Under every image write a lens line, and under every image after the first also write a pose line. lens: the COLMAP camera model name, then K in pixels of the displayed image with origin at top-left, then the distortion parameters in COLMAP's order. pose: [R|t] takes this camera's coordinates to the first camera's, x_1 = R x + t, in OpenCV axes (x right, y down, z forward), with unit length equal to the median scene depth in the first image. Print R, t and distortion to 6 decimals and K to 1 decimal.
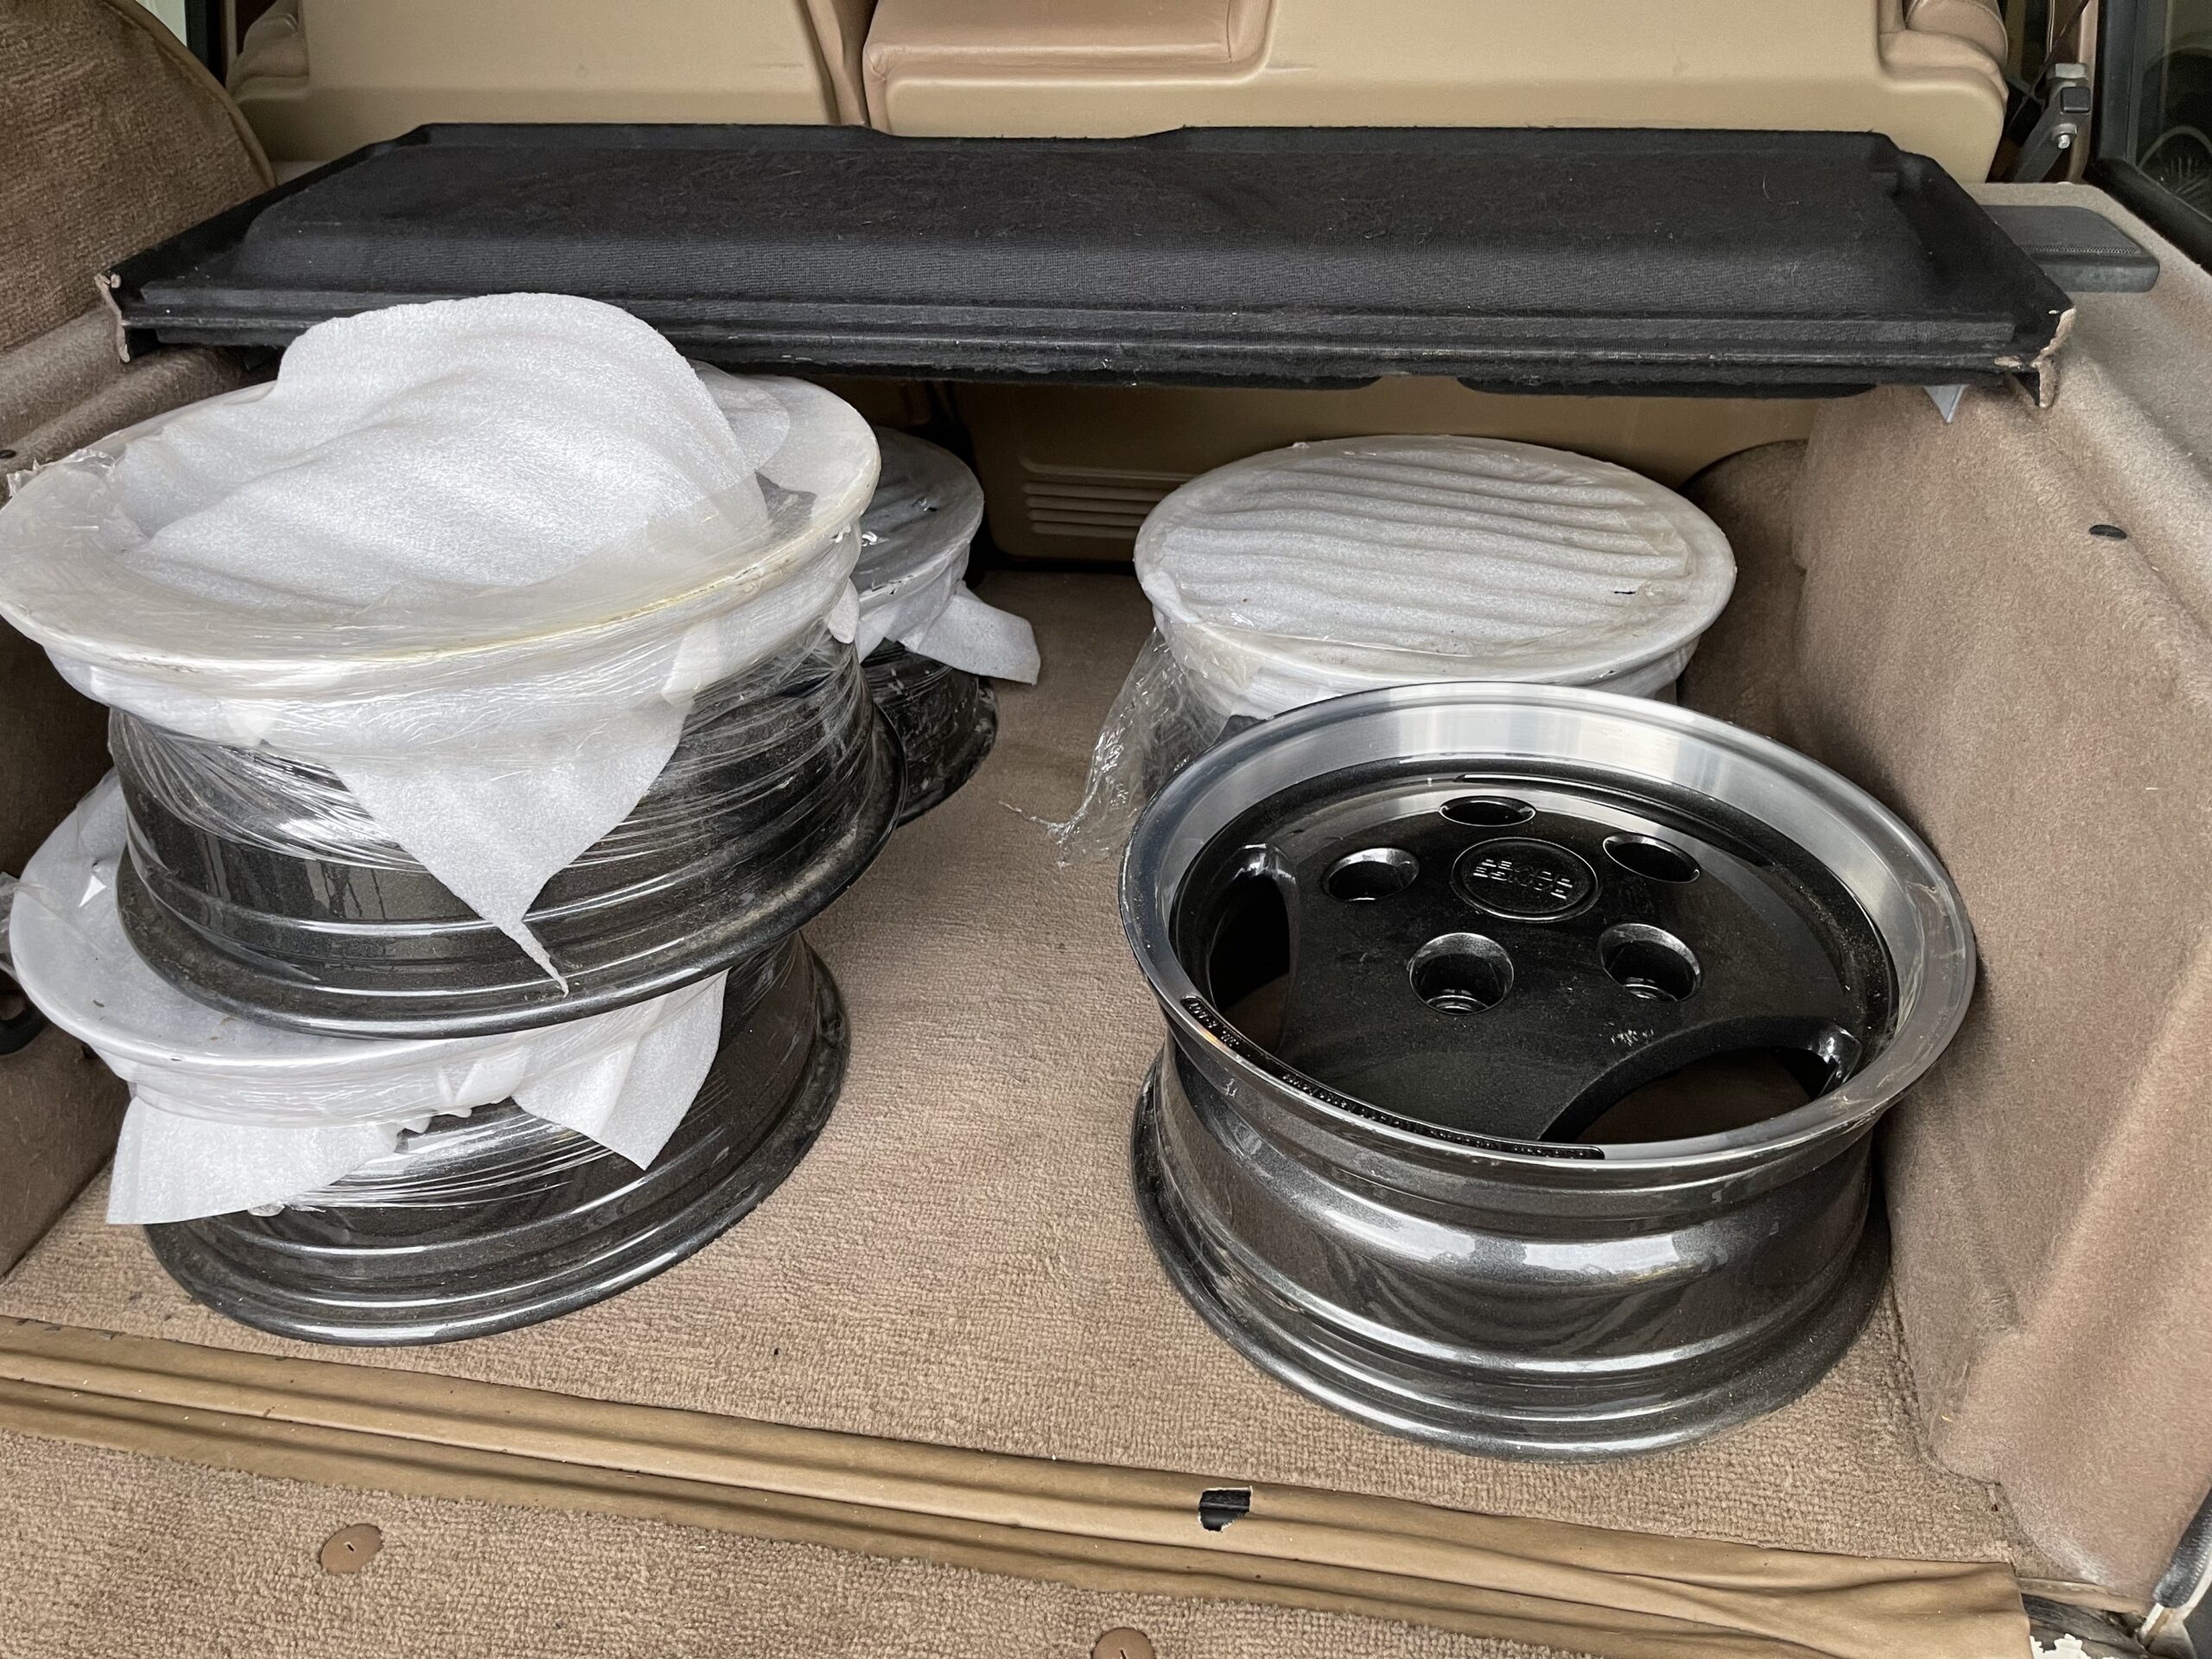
lens RADIAL K [[1705.7, 0, 1106.0], [0, 1705.7, 829.5], [0, 0, 1]] dist [0.001440, -0.064637]
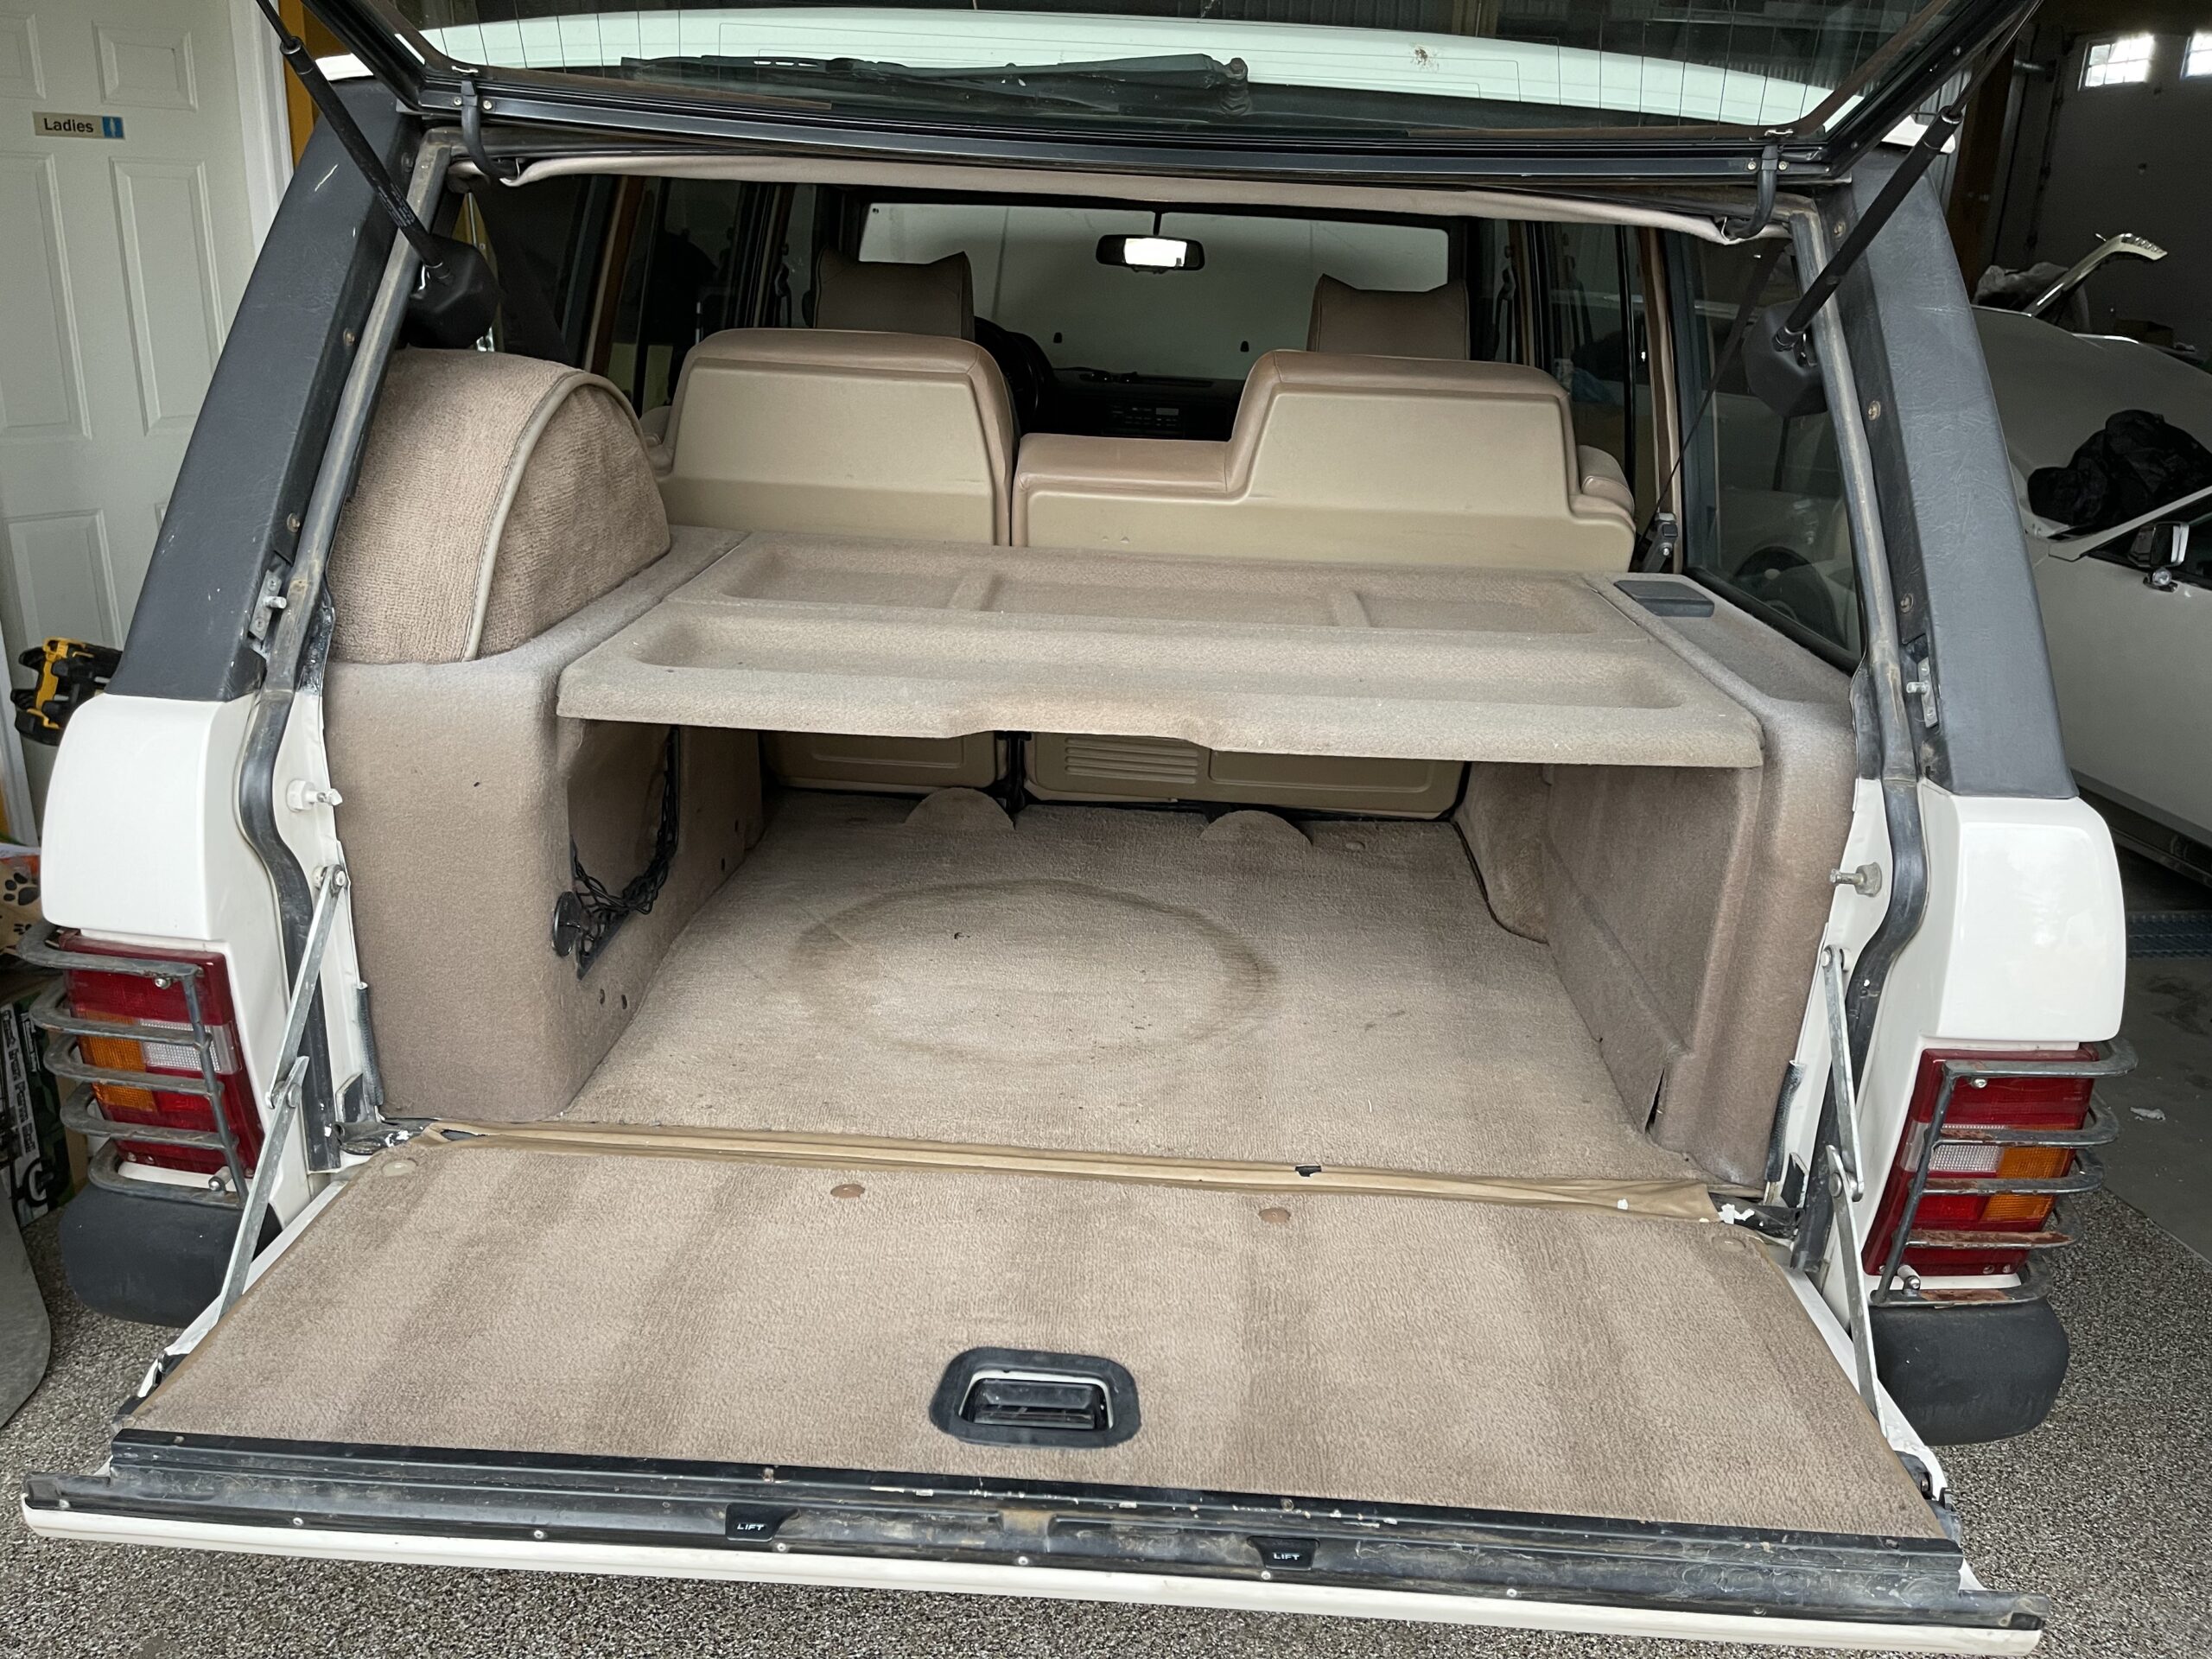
lens RADIAL K [[1705.7, 0, 1106.0], [0, 1705.7, 829.5], [0, 0, 1]] dist [0.001440, -0.064637]
pose [[0.988057, 0.027526, 0.151613, -0.331271], [0.012262, 0.966749, -0.255432, 0.371364], [-0.153603, 0.254240, 0.954866, -0.647932]]
